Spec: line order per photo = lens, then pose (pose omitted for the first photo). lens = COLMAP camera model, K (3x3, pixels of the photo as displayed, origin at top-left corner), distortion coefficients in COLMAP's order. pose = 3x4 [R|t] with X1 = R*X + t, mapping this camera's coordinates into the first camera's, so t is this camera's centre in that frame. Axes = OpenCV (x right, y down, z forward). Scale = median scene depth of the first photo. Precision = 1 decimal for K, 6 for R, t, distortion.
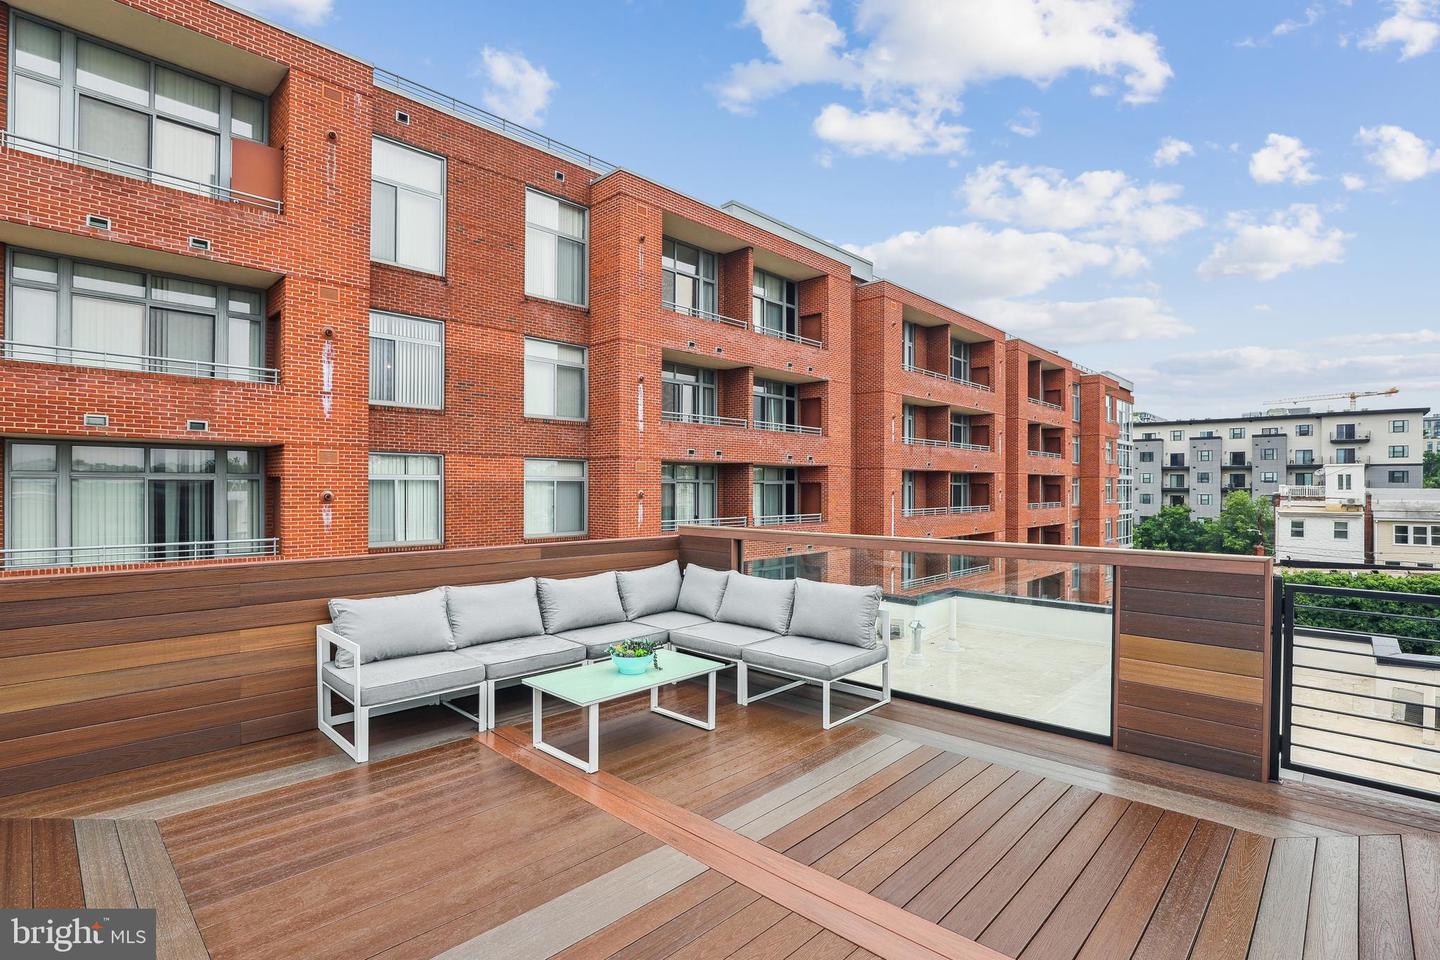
lens RADIAL K [[687.1, 0, 728.3], [0, 687.1, 482.4], [0, 0, 1]] dist [-0.031648, 0.004580]
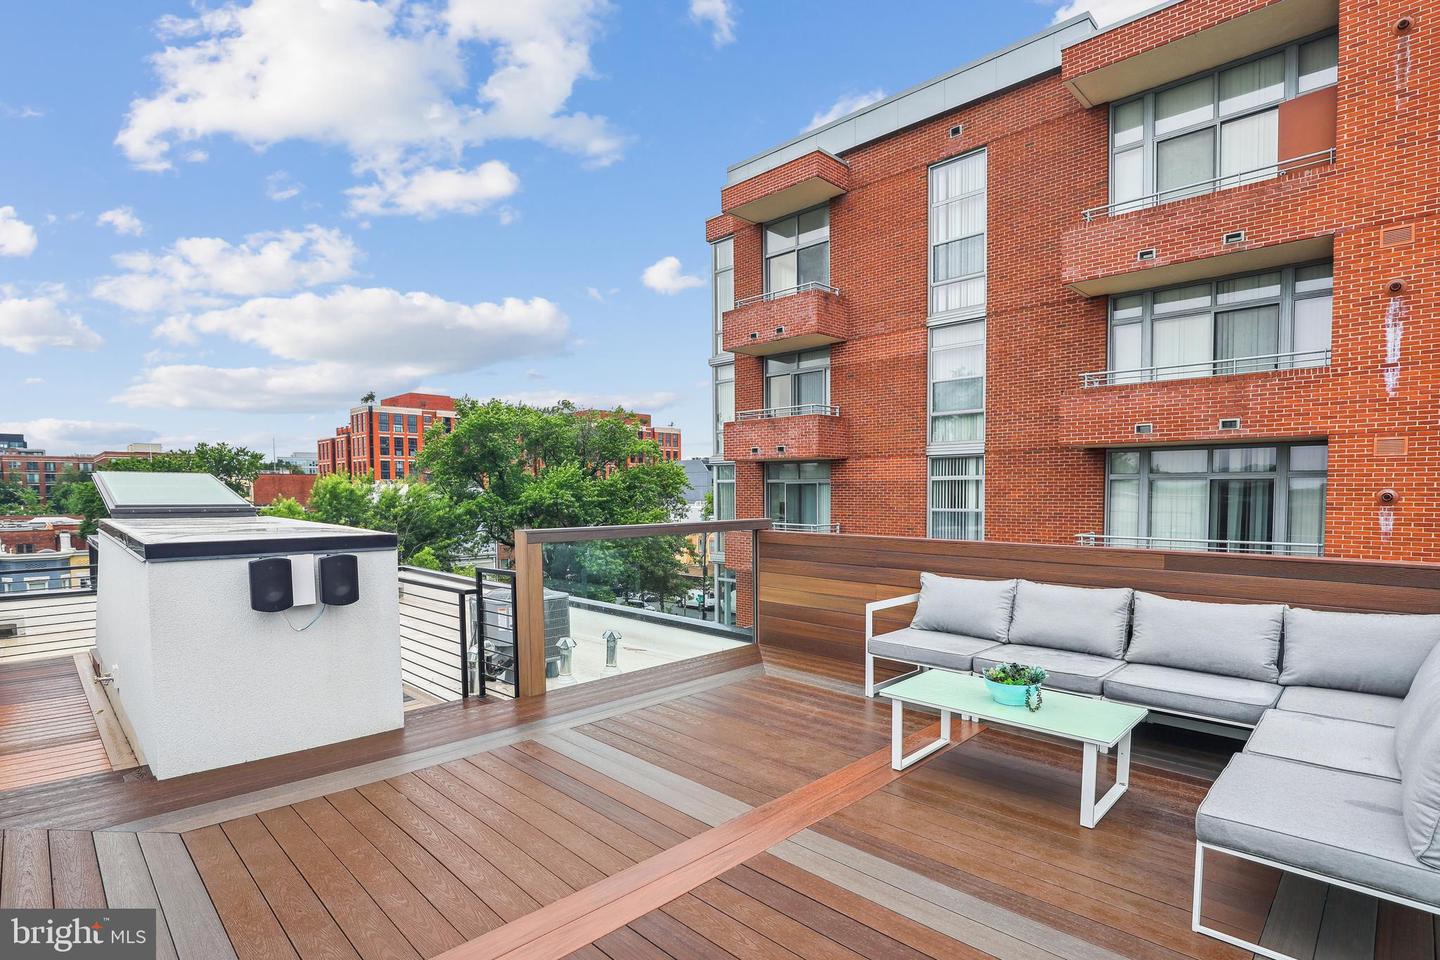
lens RADIAL K [[712.1, 0, 714.4], [0, 712.1, 525.5], [0, 0, 1]] dist [-0.026686, 0.003392]
pose [[-0.027986, 0.046180, -0.998541, 0.194605], [0.009495, 0.998900, 0.045930, 0.007599], [0.999563, -0.008196, -0.028393, 0.188746]]
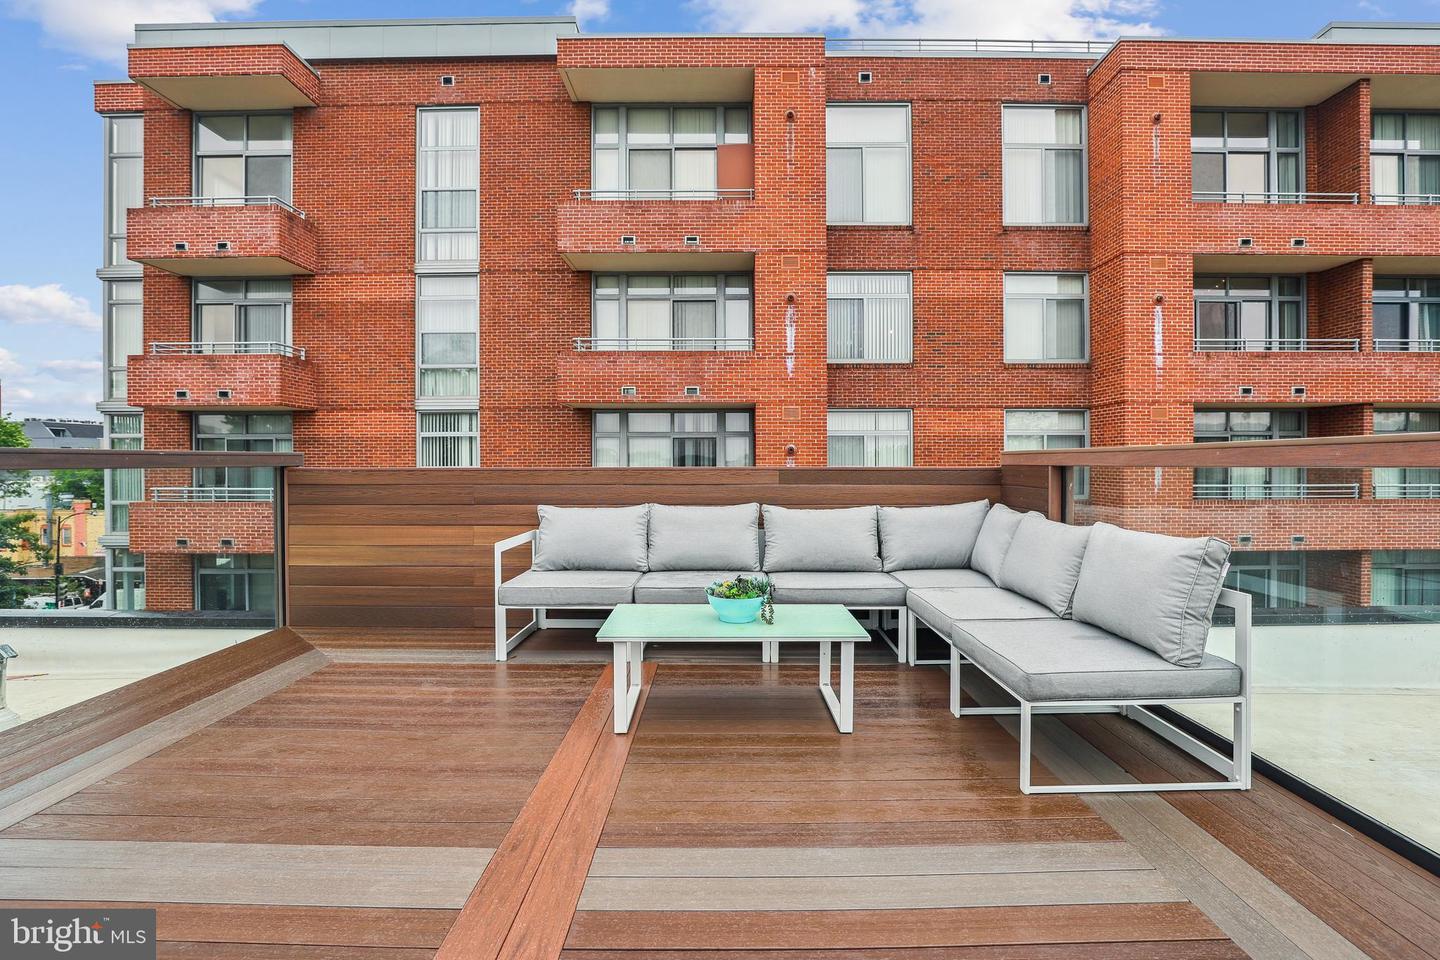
lens RADIAL K [[687.1, 0, 724.7], [0, 687.1, 462.7], [0, 0, 1]] dist [-0.031648, 0.004580]
pose [[0.684859, -0.005215, -0.728657, 0.106467], [0.009652, 0.999952, 0.001915, 0.030546], [0.728611, -0.008344, 0.684877, 0.138617]]
